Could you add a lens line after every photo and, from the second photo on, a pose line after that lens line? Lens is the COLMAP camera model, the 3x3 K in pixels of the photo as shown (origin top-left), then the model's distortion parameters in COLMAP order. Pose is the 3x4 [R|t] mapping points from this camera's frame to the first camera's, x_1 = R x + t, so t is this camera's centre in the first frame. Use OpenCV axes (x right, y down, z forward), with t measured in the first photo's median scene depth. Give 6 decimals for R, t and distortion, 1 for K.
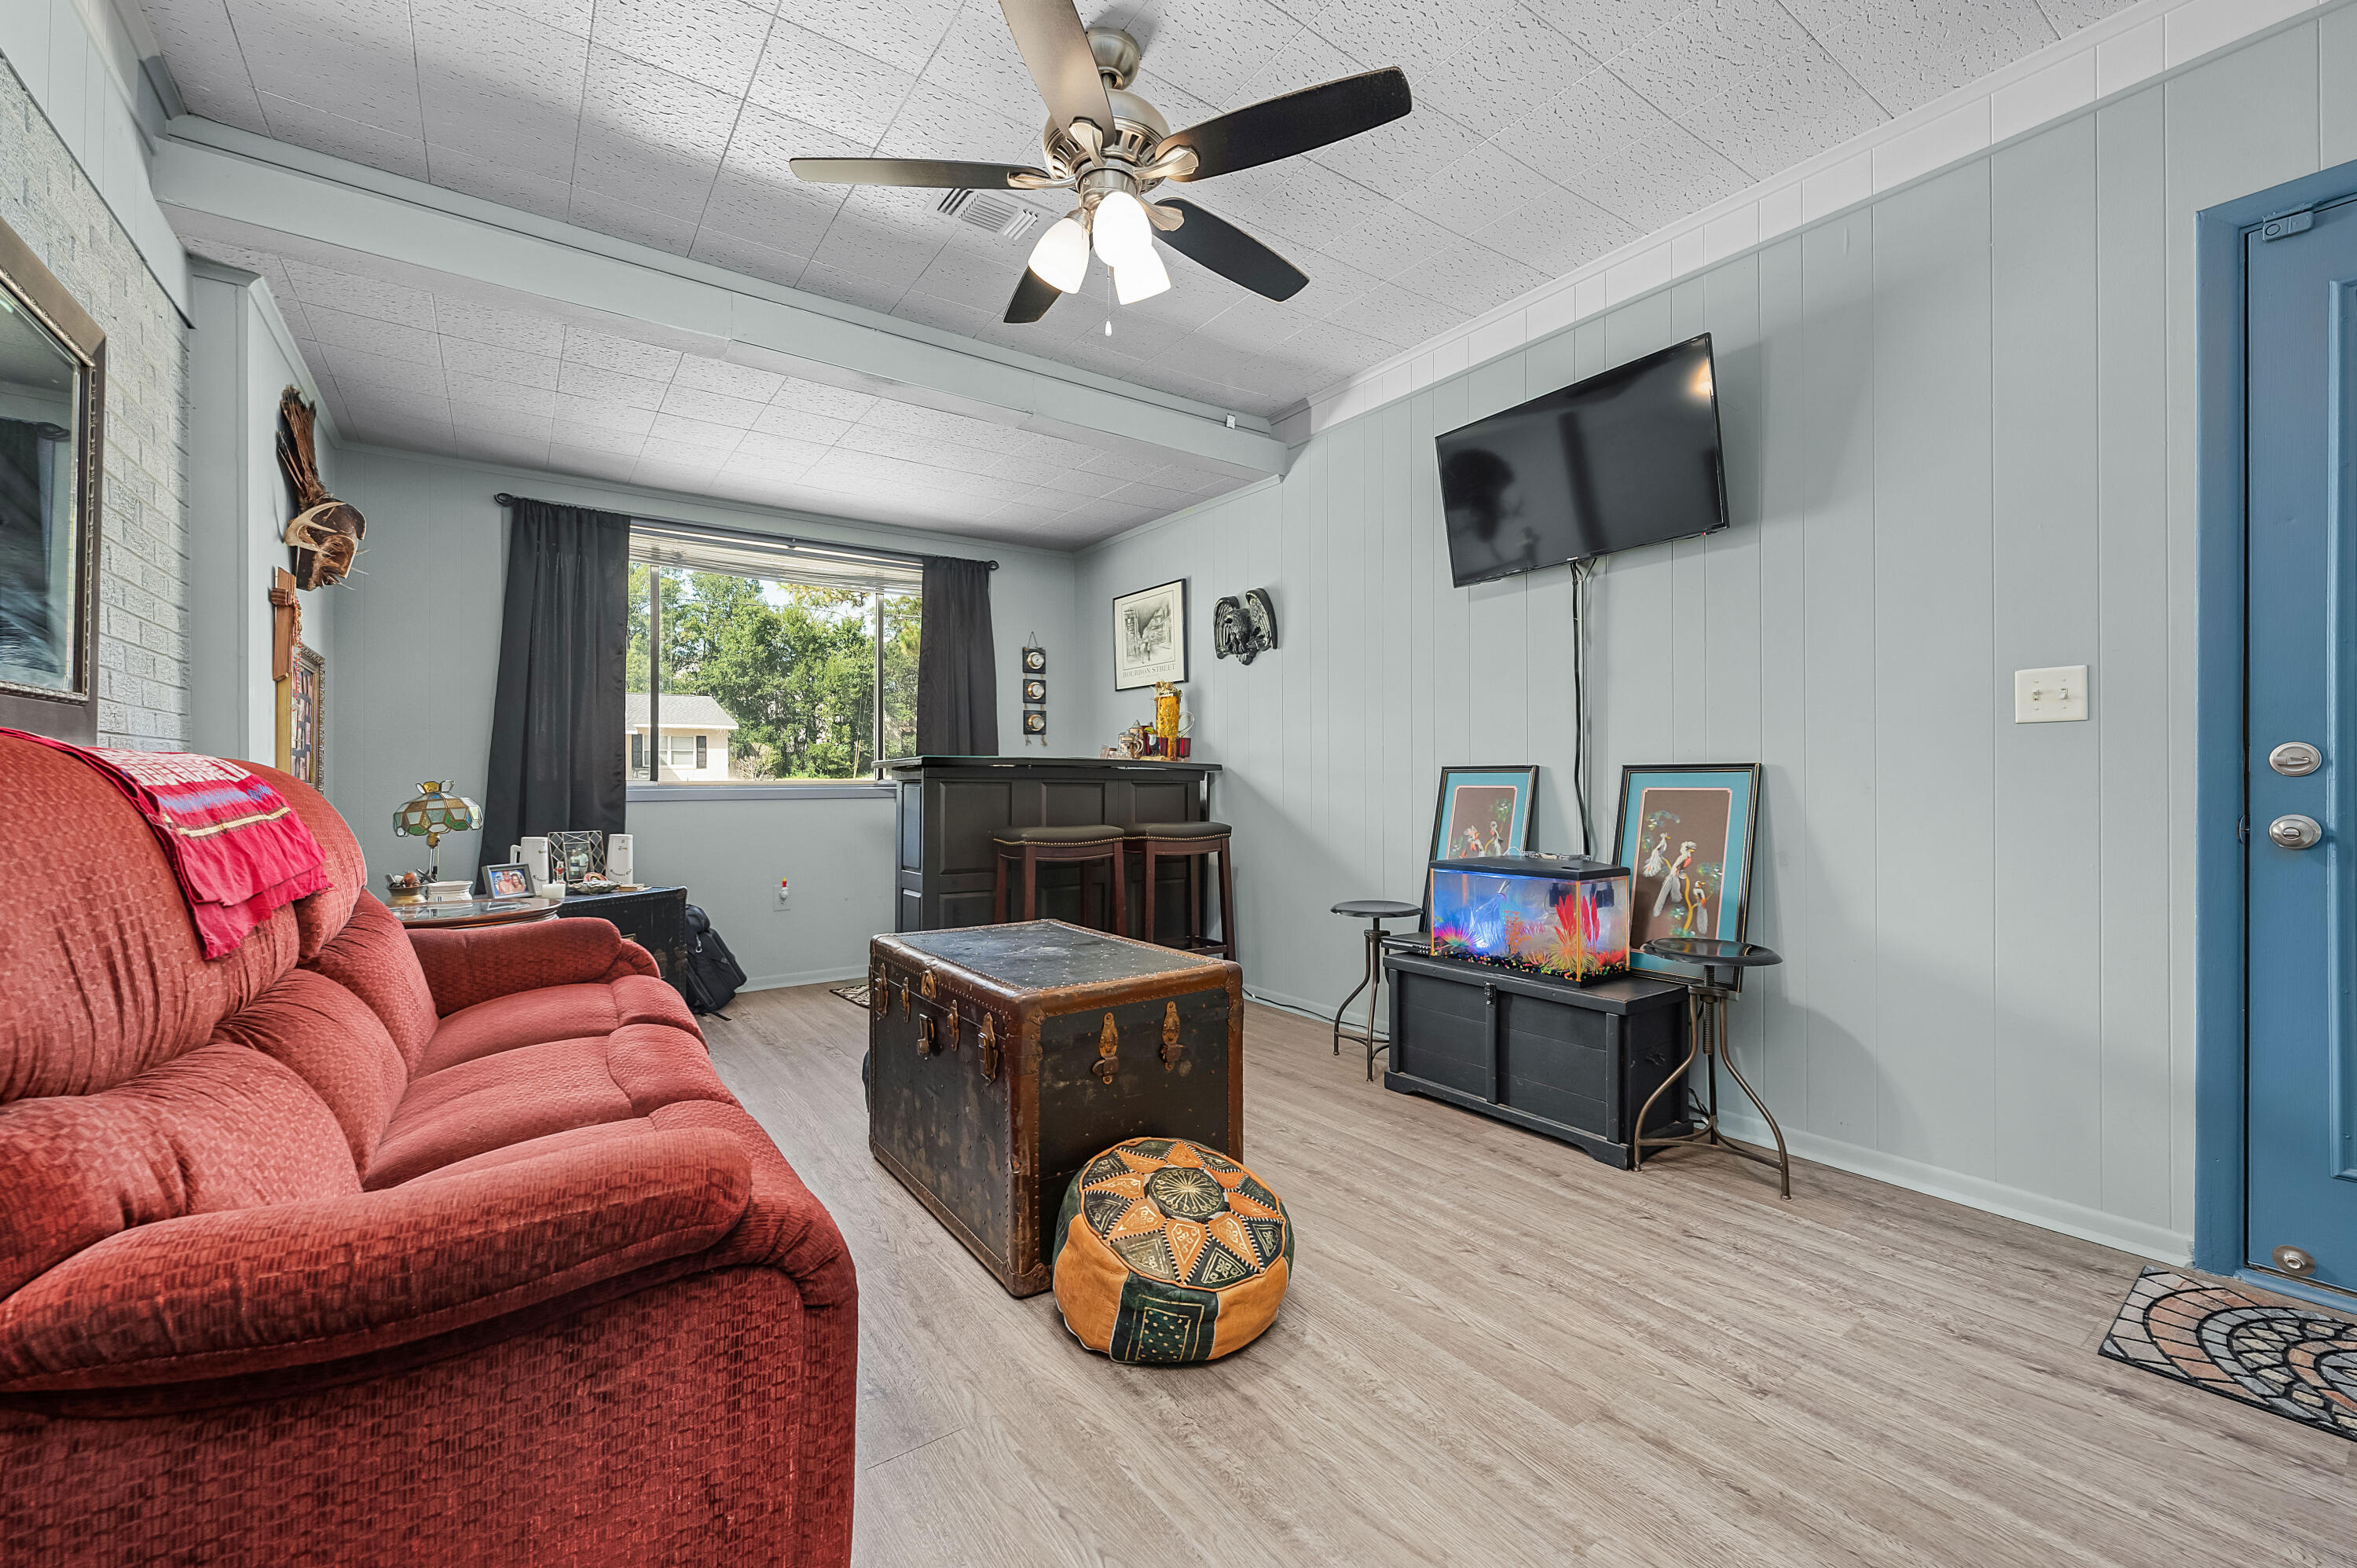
lens RADIAL K [[950.9, 0, 1182.3], [0, 950.9, 775.9], [0, 0, 1]] dist [0.000432, -0.000071]
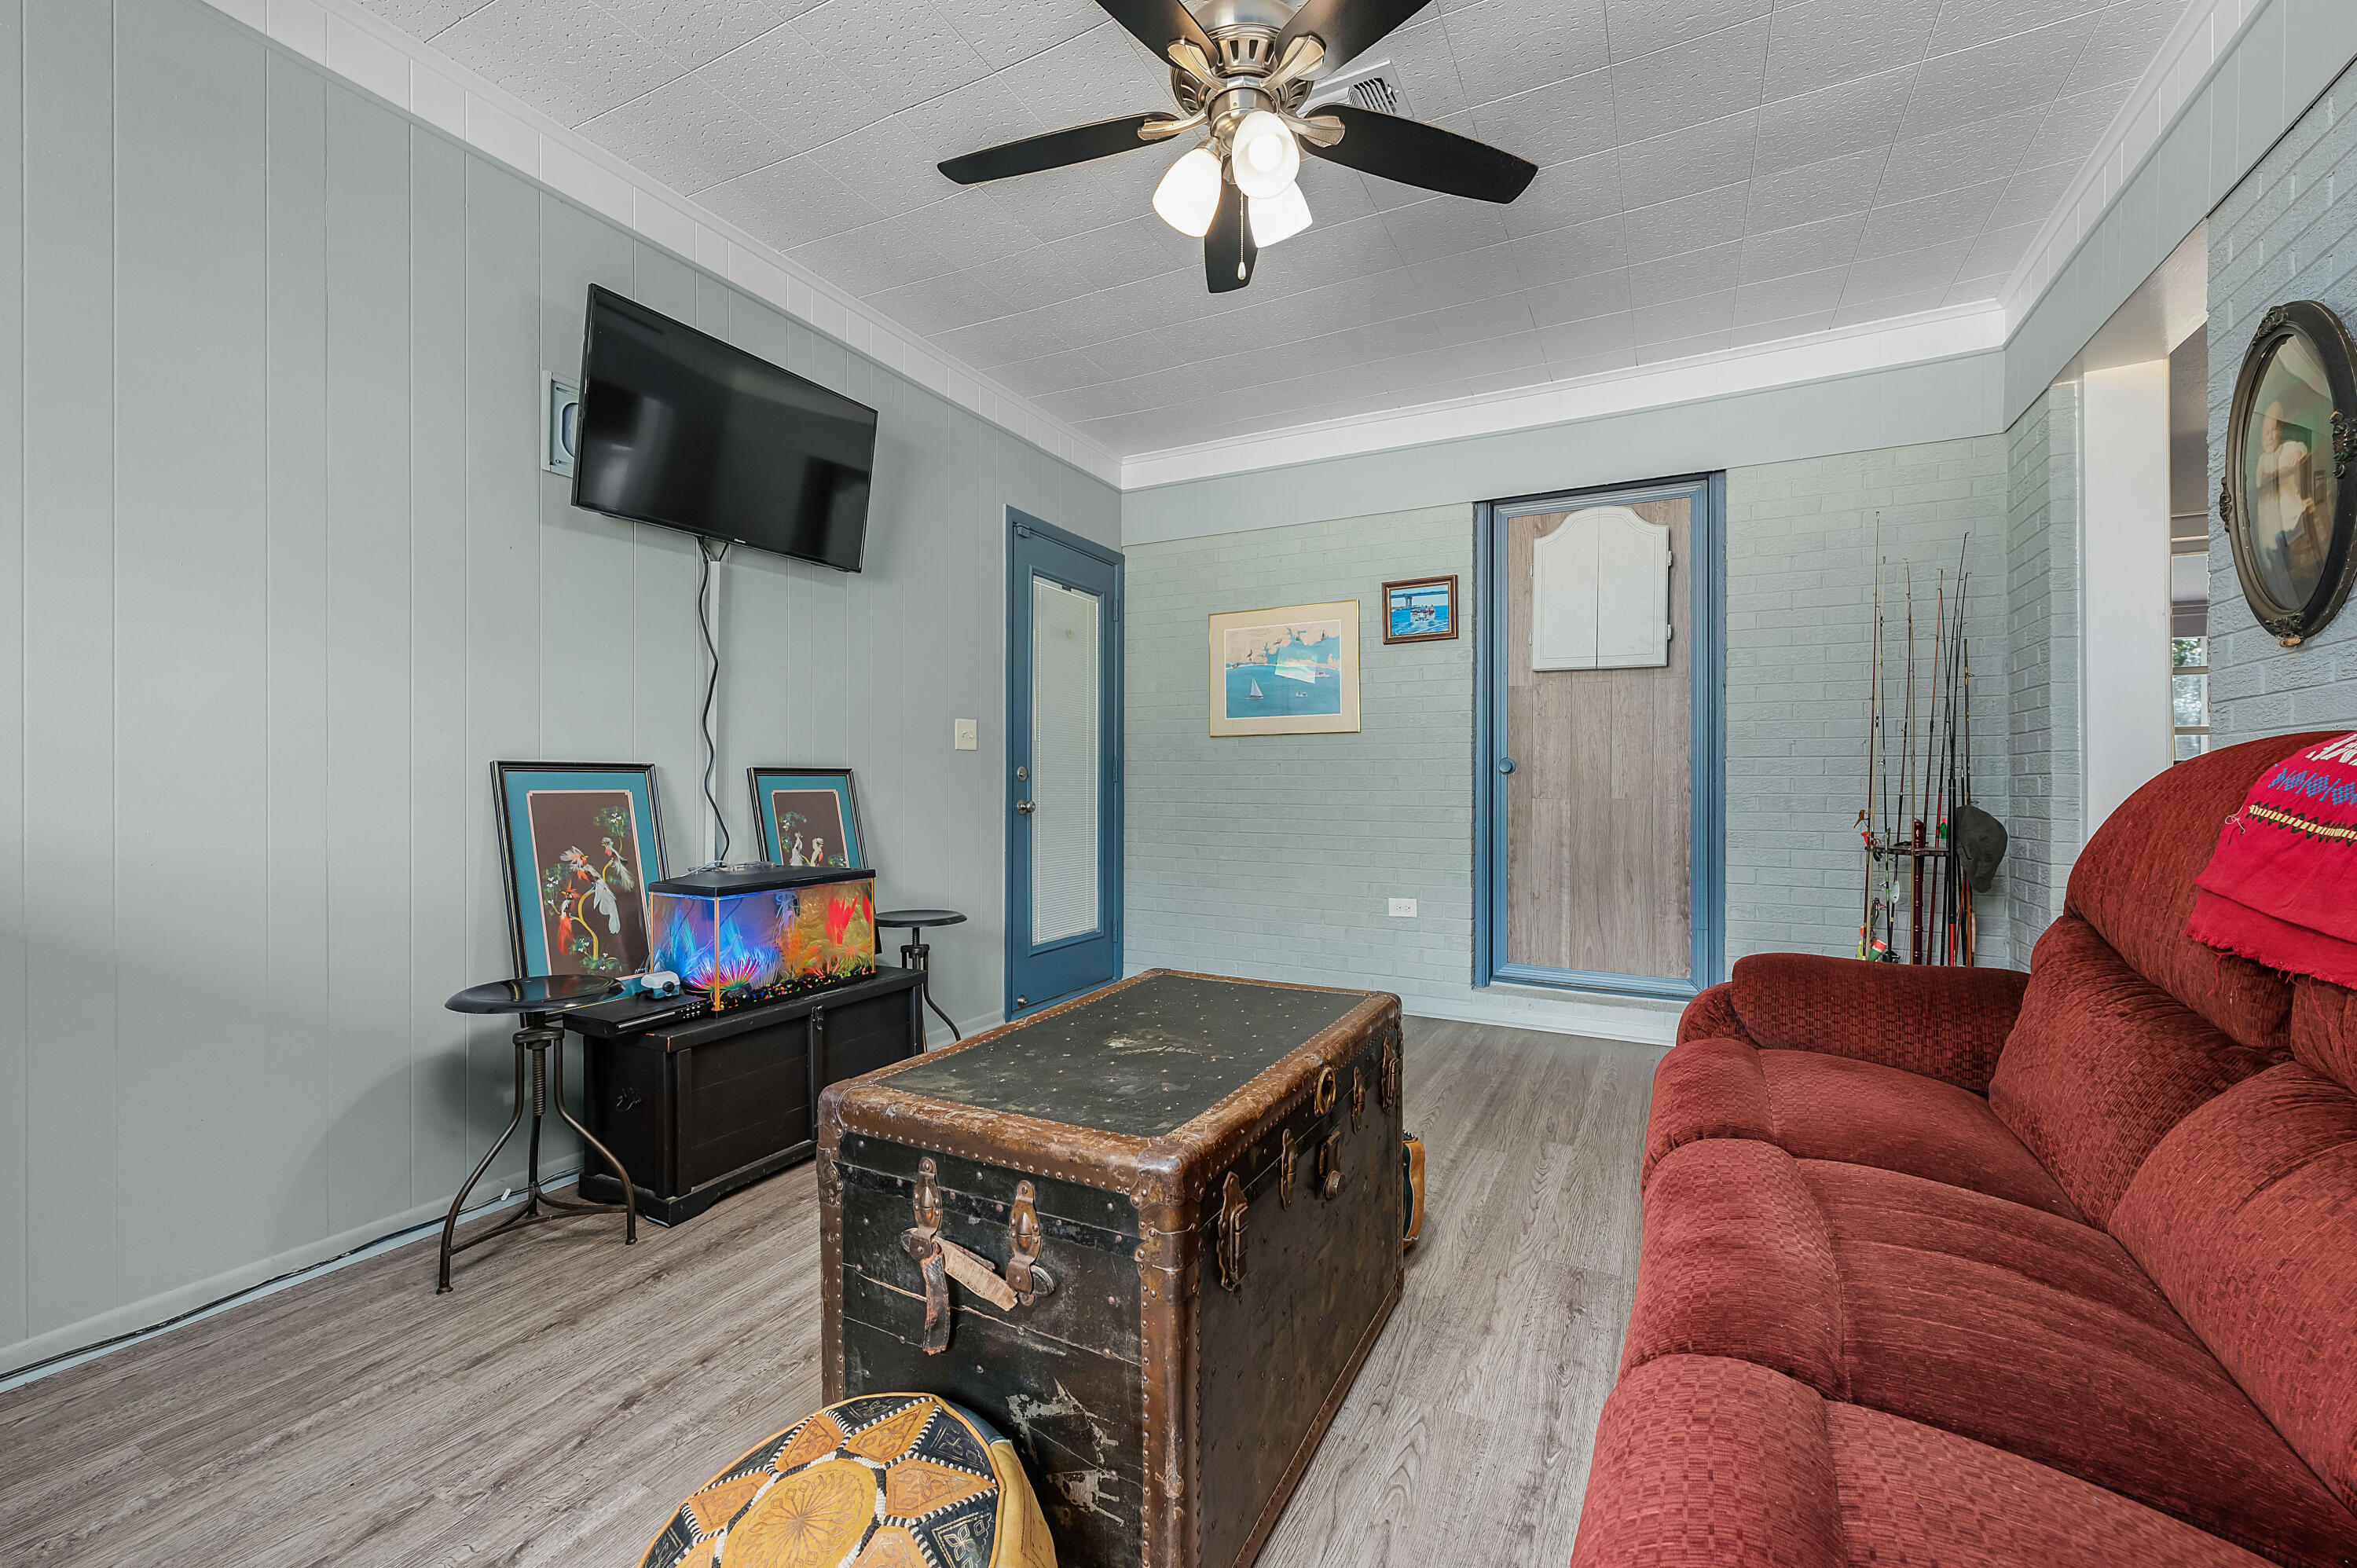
lens RADIAL K [[950.9, 0, 1178.3], [0, 950.9, 791.4], [0, 0, 1]] dist [0.000432, -0.000071]
pose [[-0.445363, -0.001563, 0.895349, -0.443098], [0.000566, 0.999998, 0.002028, 0.008283], [-0.895350, 0.001410, -0.445361, 0.761874]]
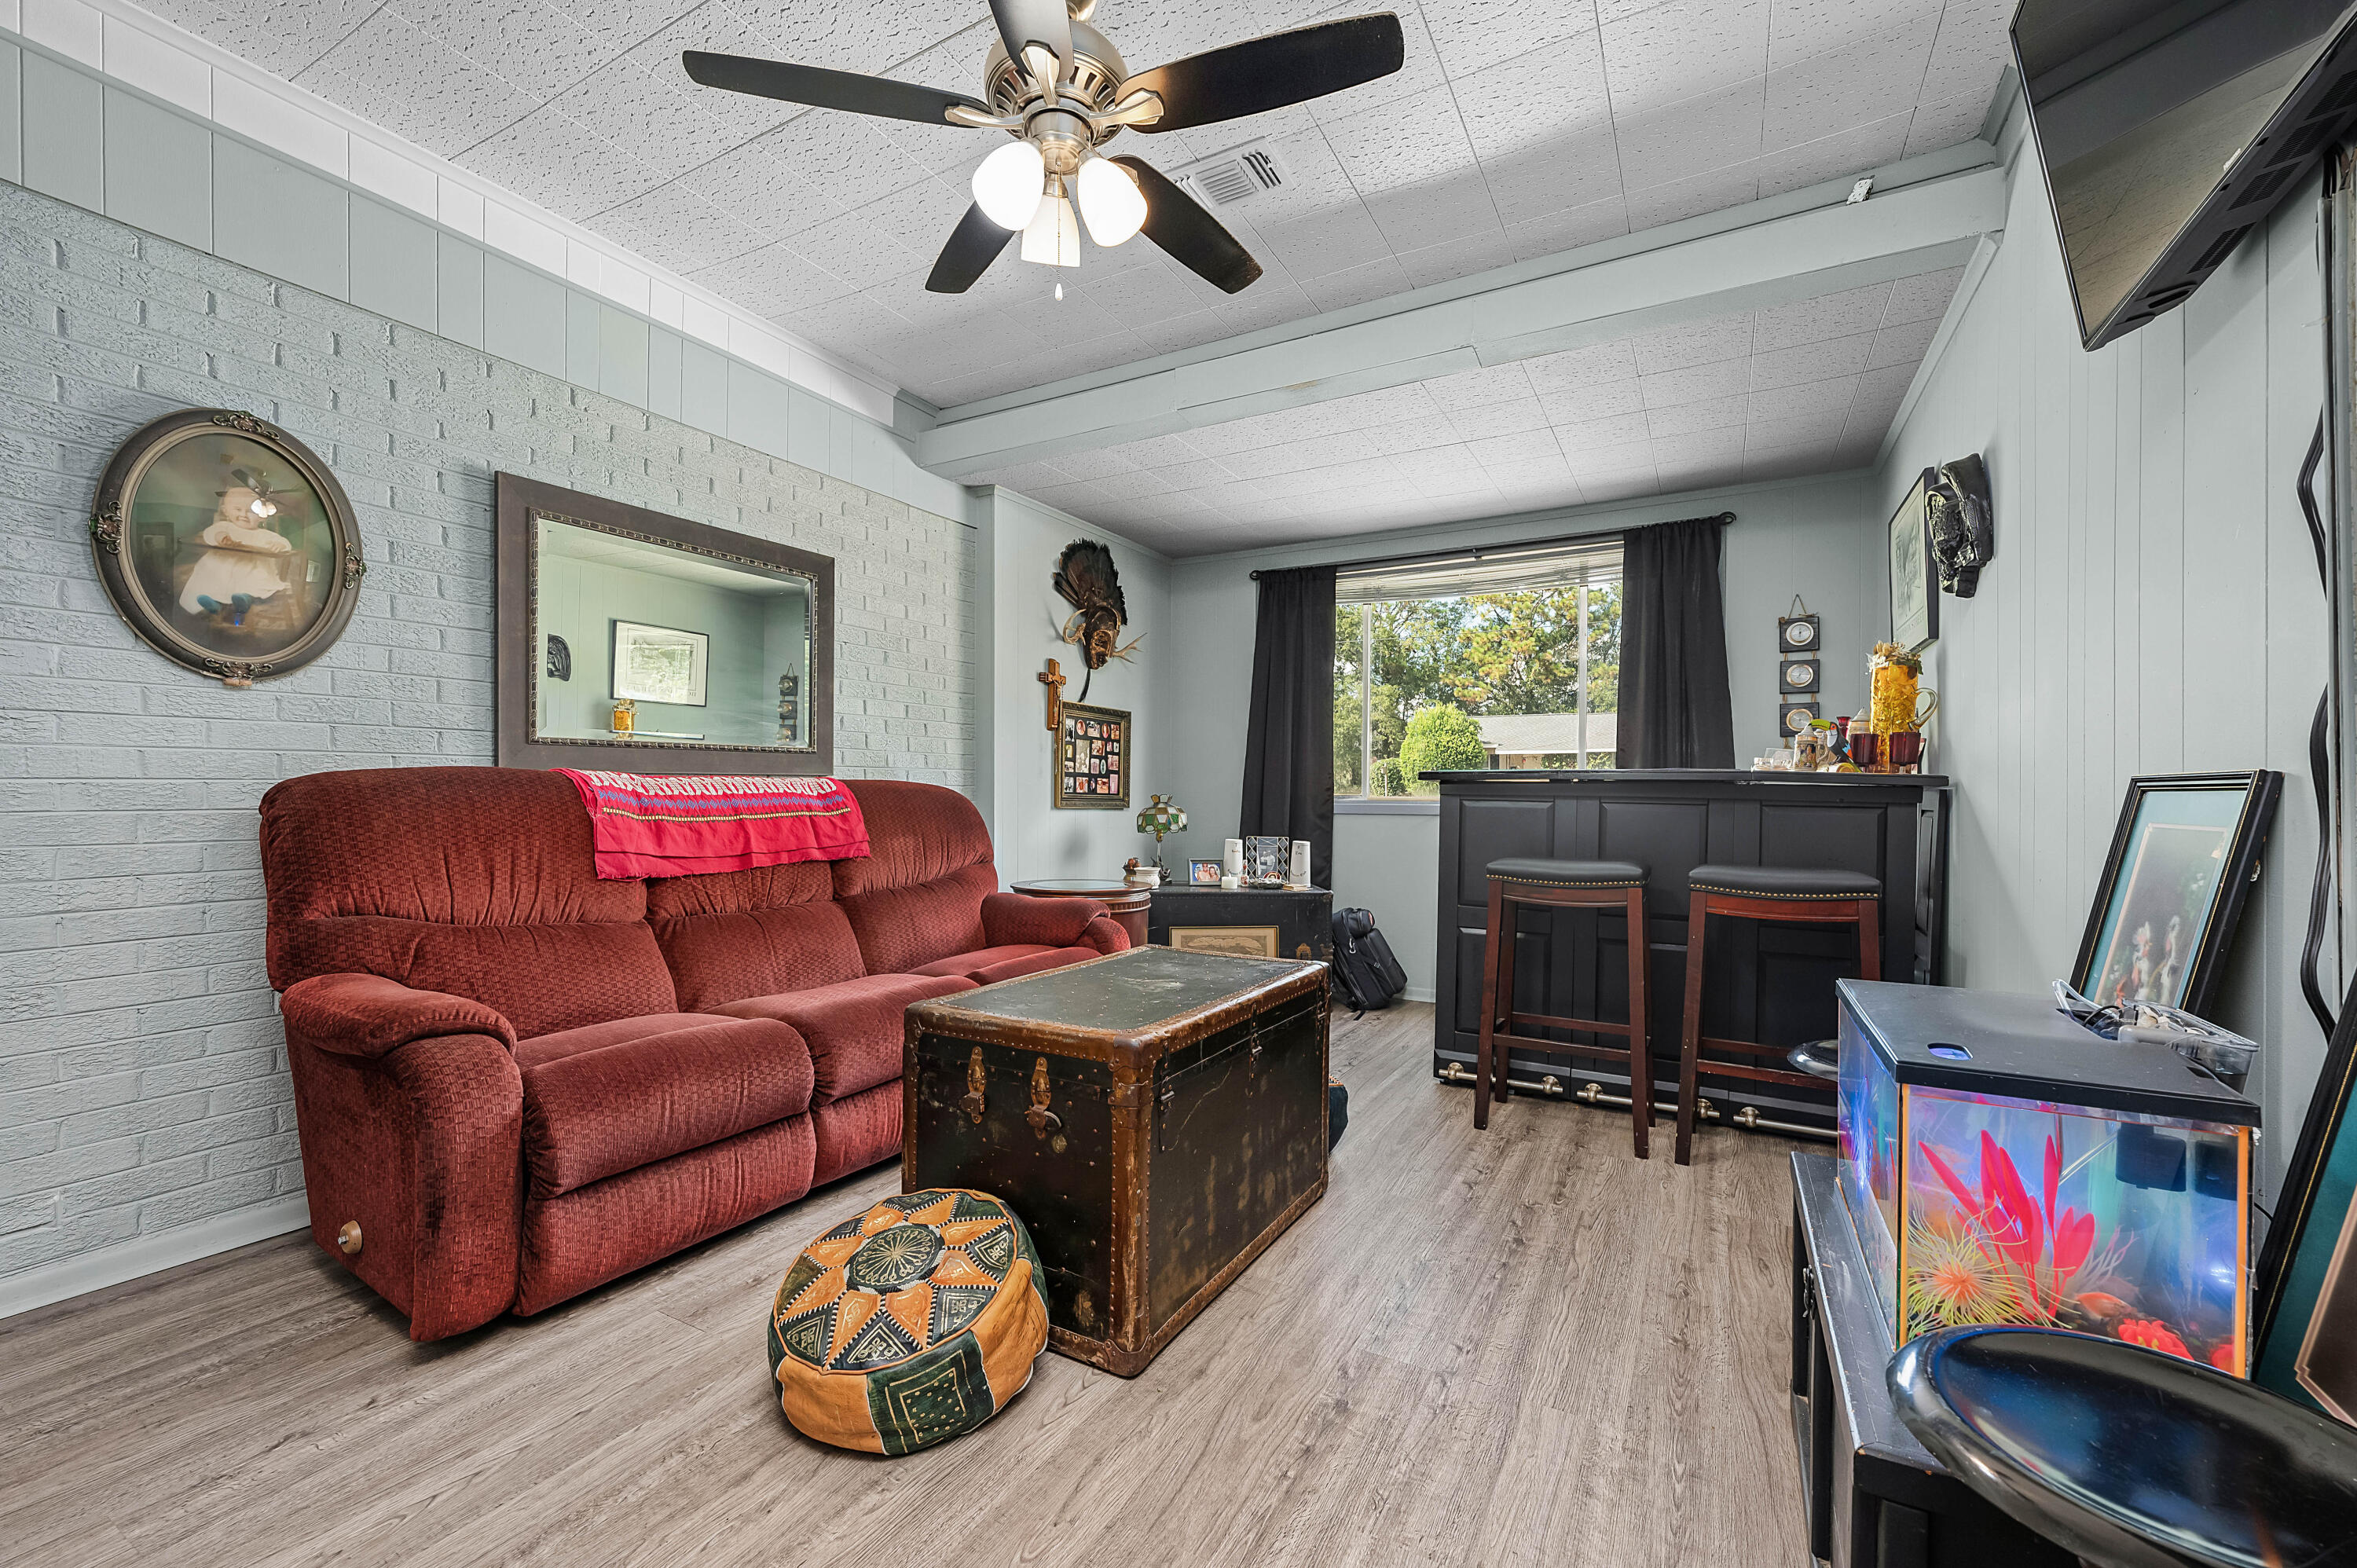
lens RADIAL K [[950.9, 0, 1191.3], [0, 950.9, 788.0], [0, 0, 1]] dist [0.000432, -0.000071]
pose [[0.427251, 0.000468, -0.904133, 0.413148], [-0.006339, 0.999977, -0.002478, -0.000763], [0.904111, 0.006790, 0.427244, 0.385501]]
